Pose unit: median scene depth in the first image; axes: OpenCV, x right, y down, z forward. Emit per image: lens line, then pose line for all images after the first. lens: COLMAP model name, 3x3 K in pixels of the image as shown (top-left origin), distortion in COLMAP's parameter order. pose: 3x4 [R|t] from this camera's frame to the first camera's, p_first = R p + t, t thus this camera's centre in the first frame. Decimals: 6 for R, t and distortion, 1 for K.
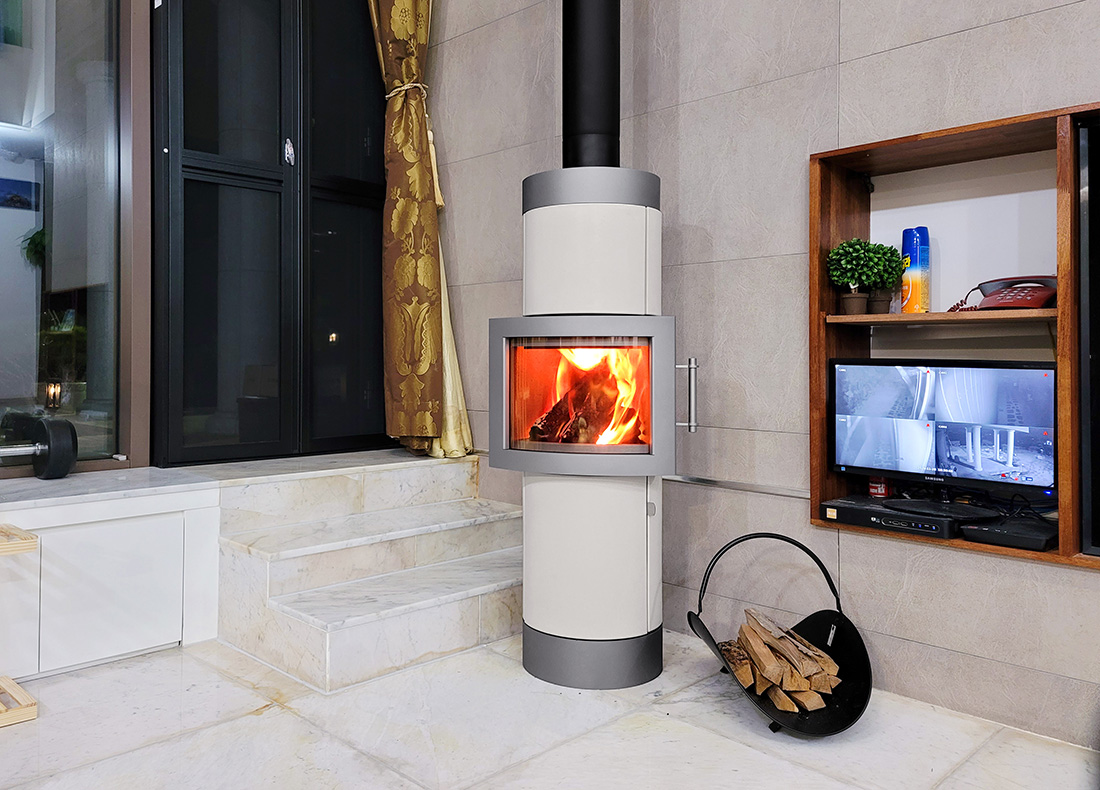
lens RADIAL K [[900.0, 0, 469.3], [0, 900.0, 358.6], [0, 0, 1]] dist [0.037819, -0.009318]
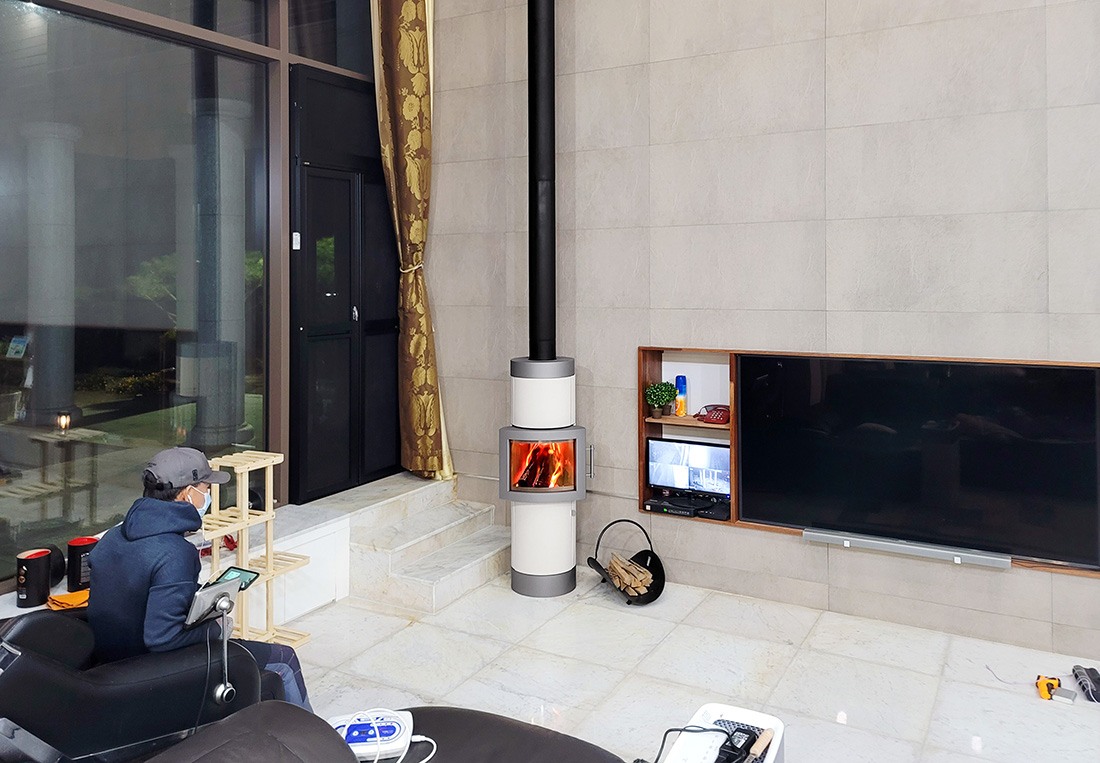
lens RADIAL K [[827.9, 0, 576.2], [0, 827.9, 339.4], [0, 0, 1]] dist [0.062251, -0.007841]
pose [[0.950391, -0.021532, 0.310313, -0.399256], [0.009608, 0.999157, 0.039902, -0.327783], [-0.310911, -0.034941, 0.949797, -0.885606]]
